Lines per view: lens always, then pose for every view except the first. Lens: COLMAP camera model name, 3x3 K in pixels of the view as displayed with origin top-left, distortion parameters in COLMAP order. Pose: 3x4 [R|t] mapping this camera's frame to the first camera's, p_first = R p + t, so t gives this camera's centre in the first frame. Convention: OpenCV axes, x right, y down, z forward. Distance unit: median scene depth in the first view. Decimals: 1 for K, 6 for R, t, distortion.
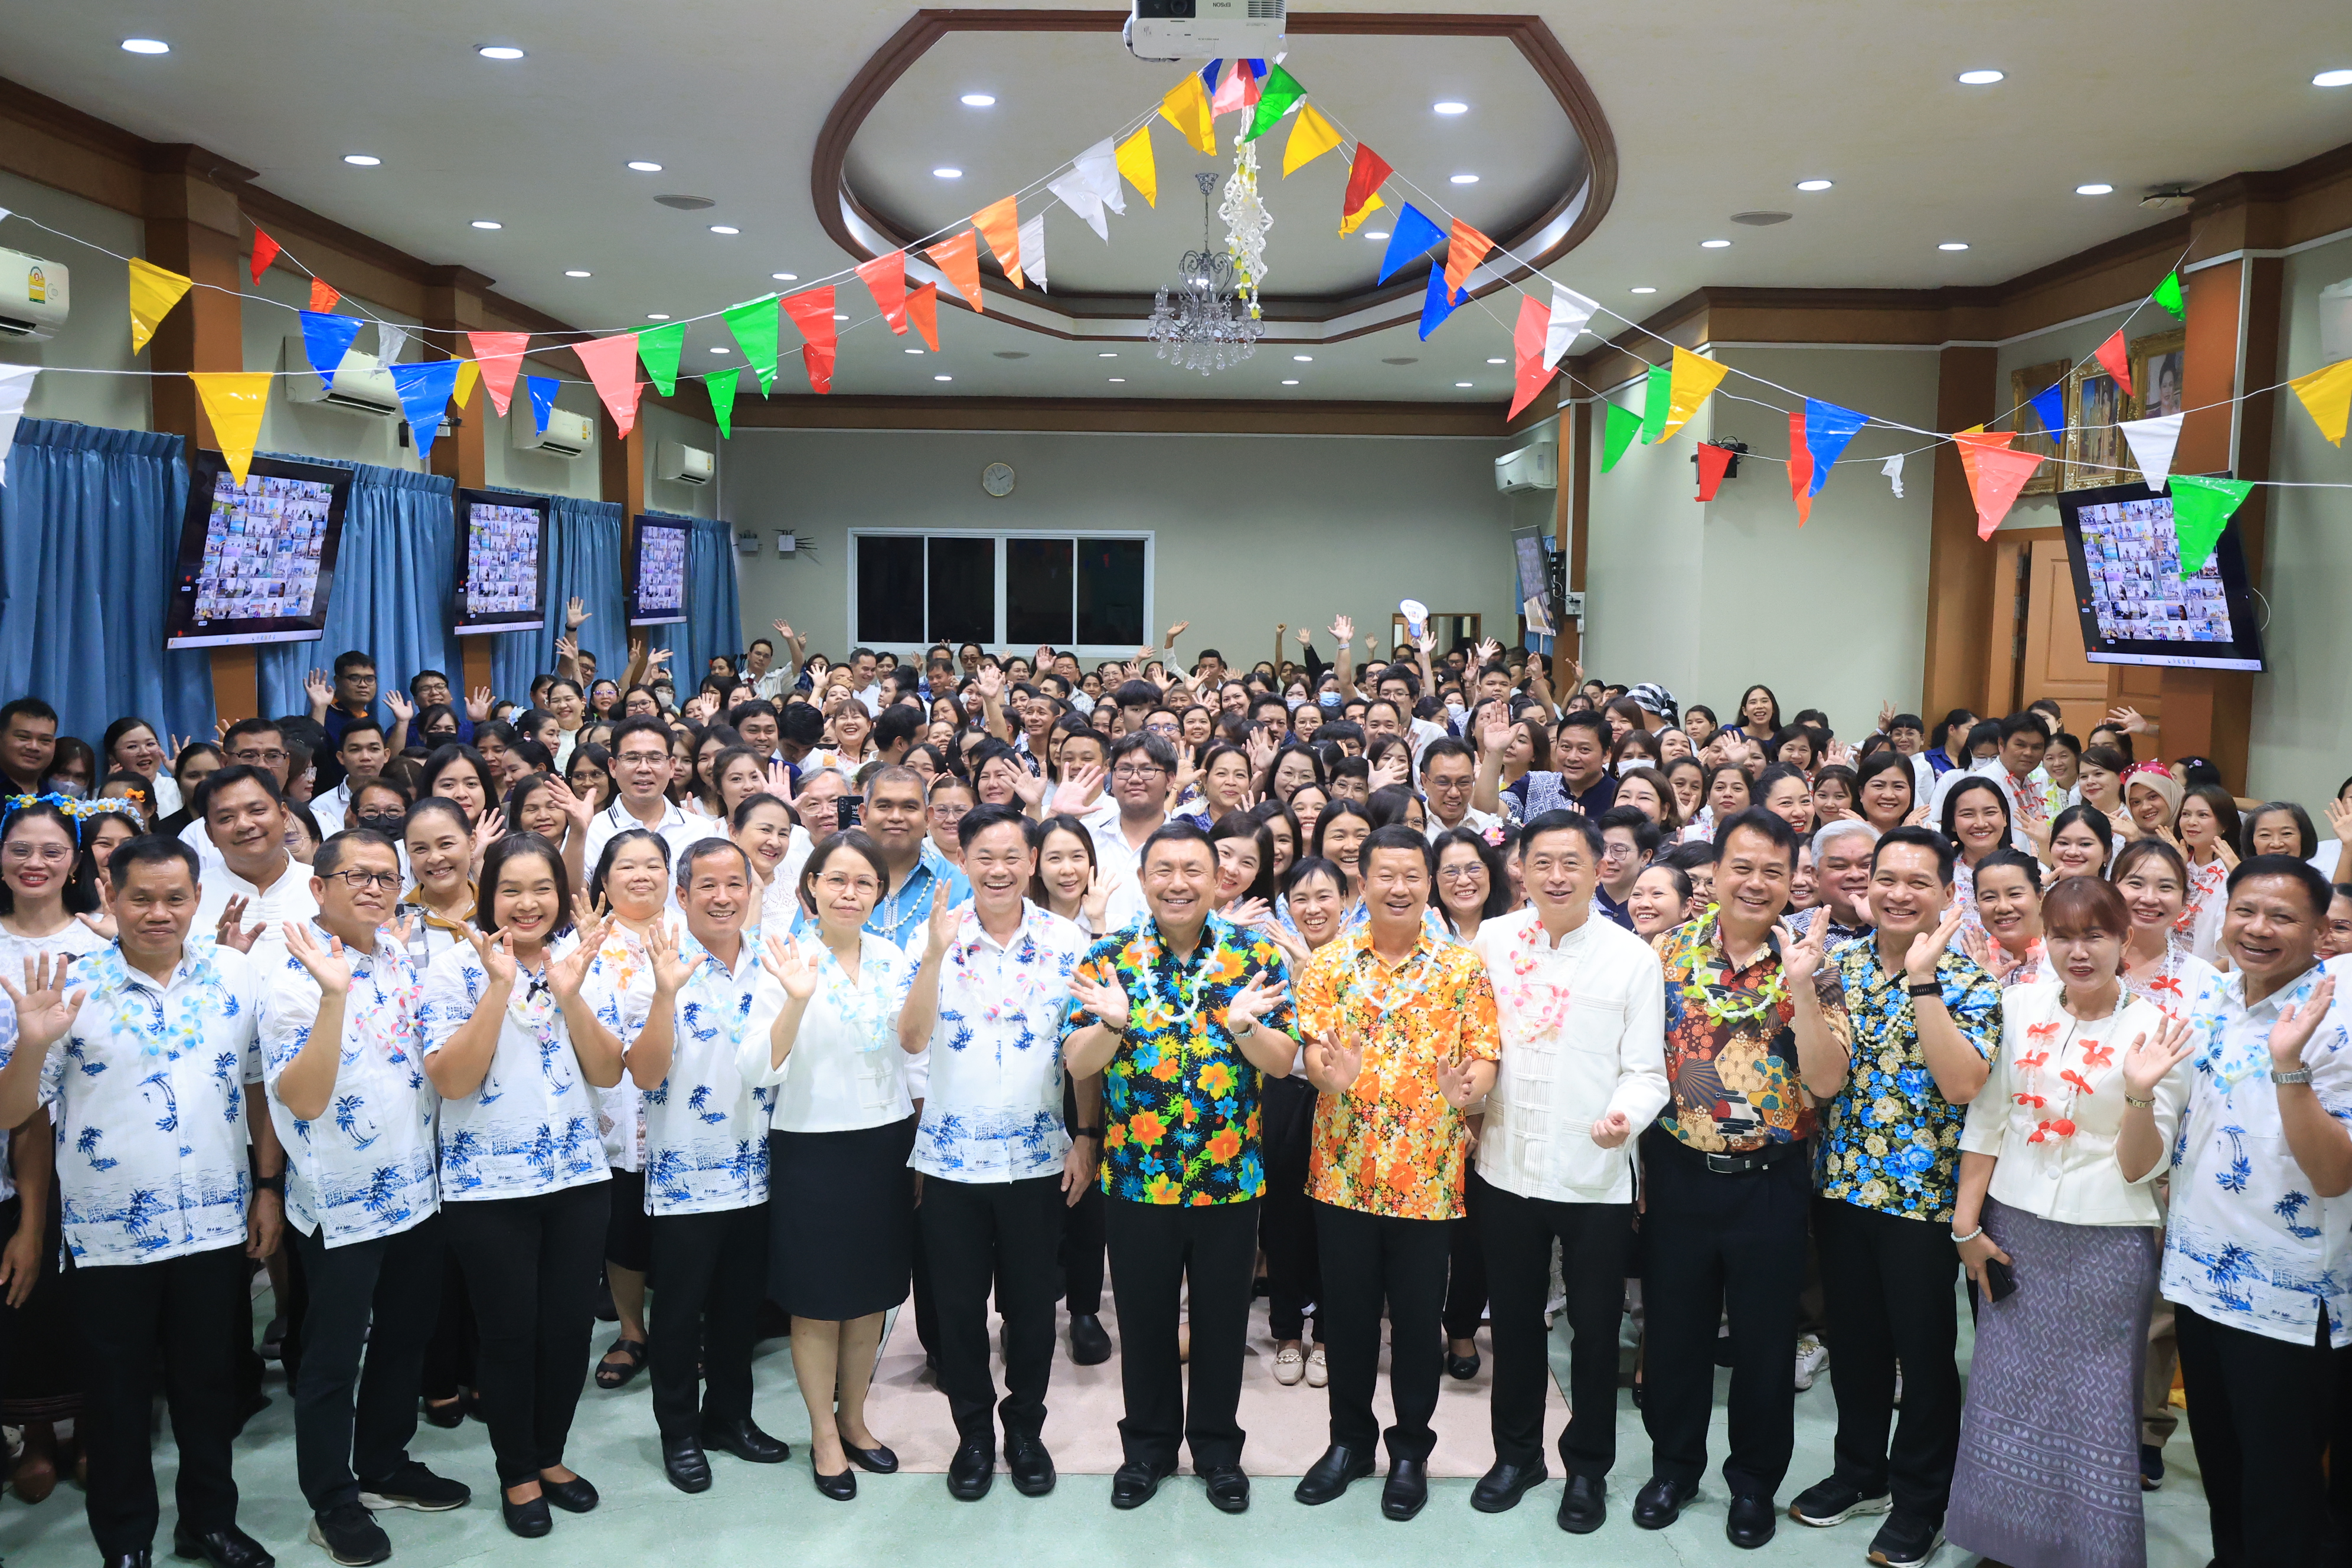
lens RADIAL K [[2016.2, 0, 1182.7], [0, 2016.2, 775.5], [0, 0, 1]] dist [-0.013864, -0.007317]
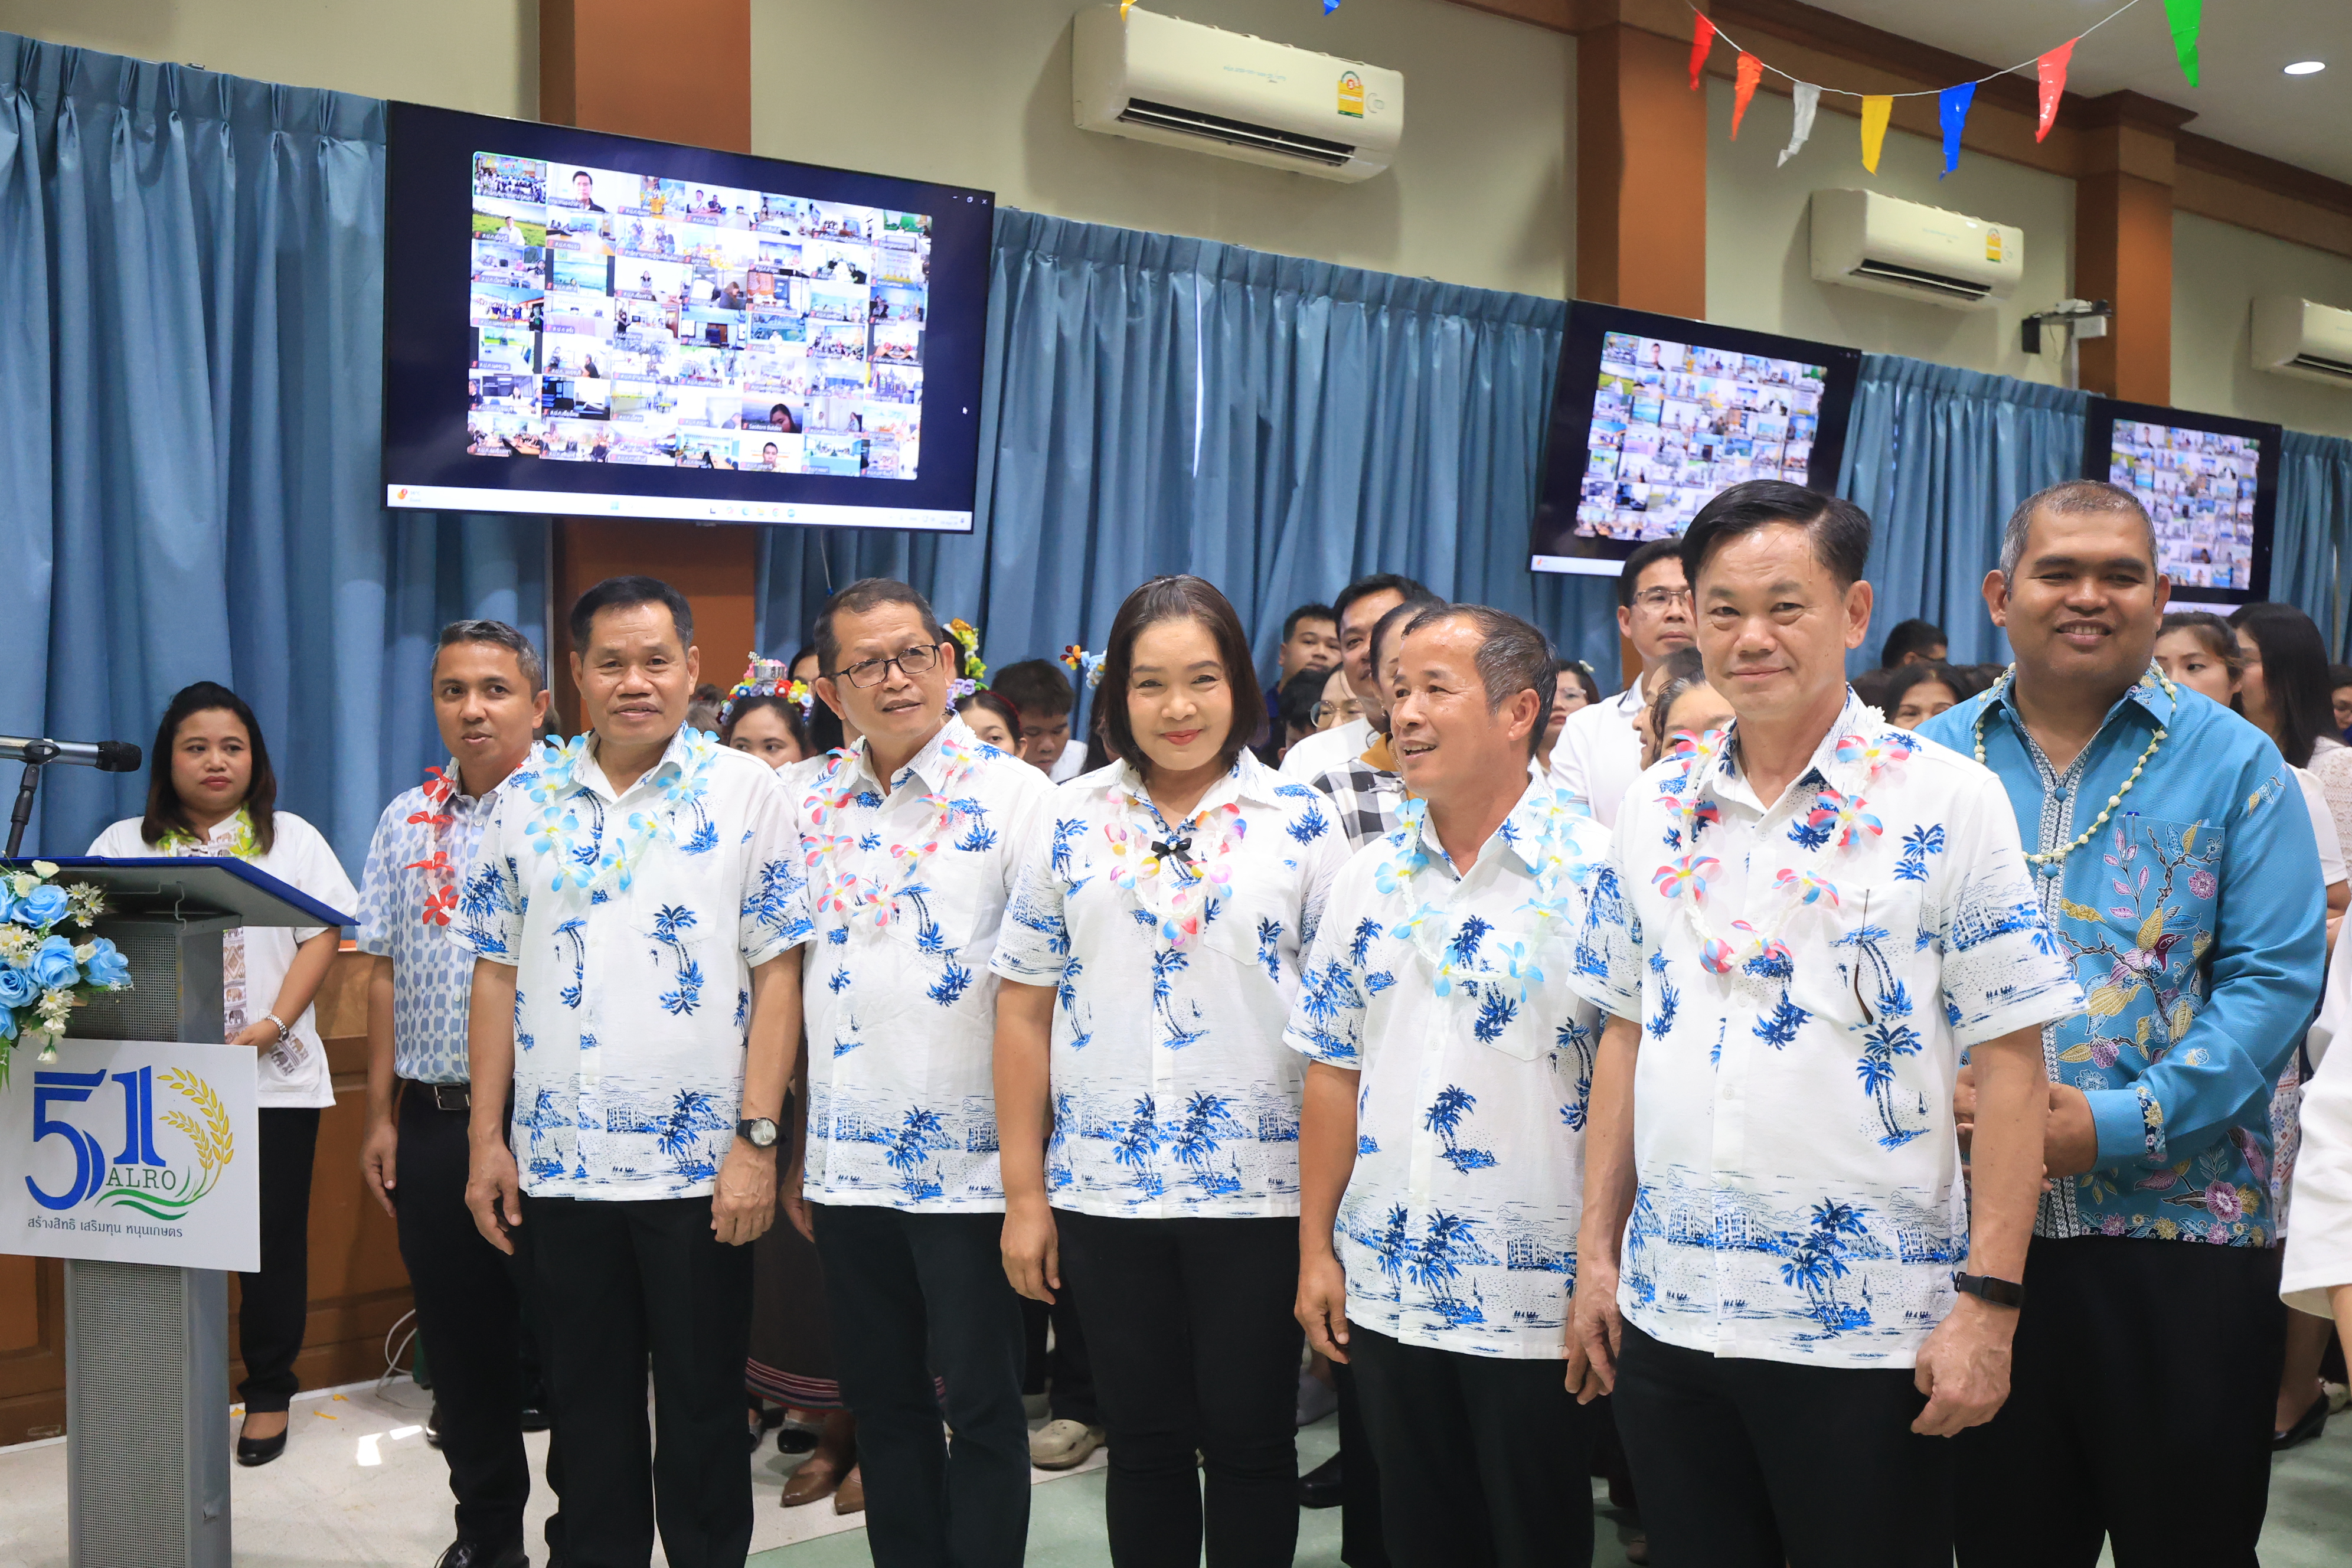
lens RADIAL K [[2317.1, 0, 1176.7], [0, 2317.1, 903.9], [0, 0, 1]] dist [0.061518, -0.002053]
pose [[0.656808, 0.070623, -0.750743, 0.098515], [-0.071265, 0.996962, 0.031437, 0.049777], [0.750683, 0.032854, 0.659845, 0.290611]]
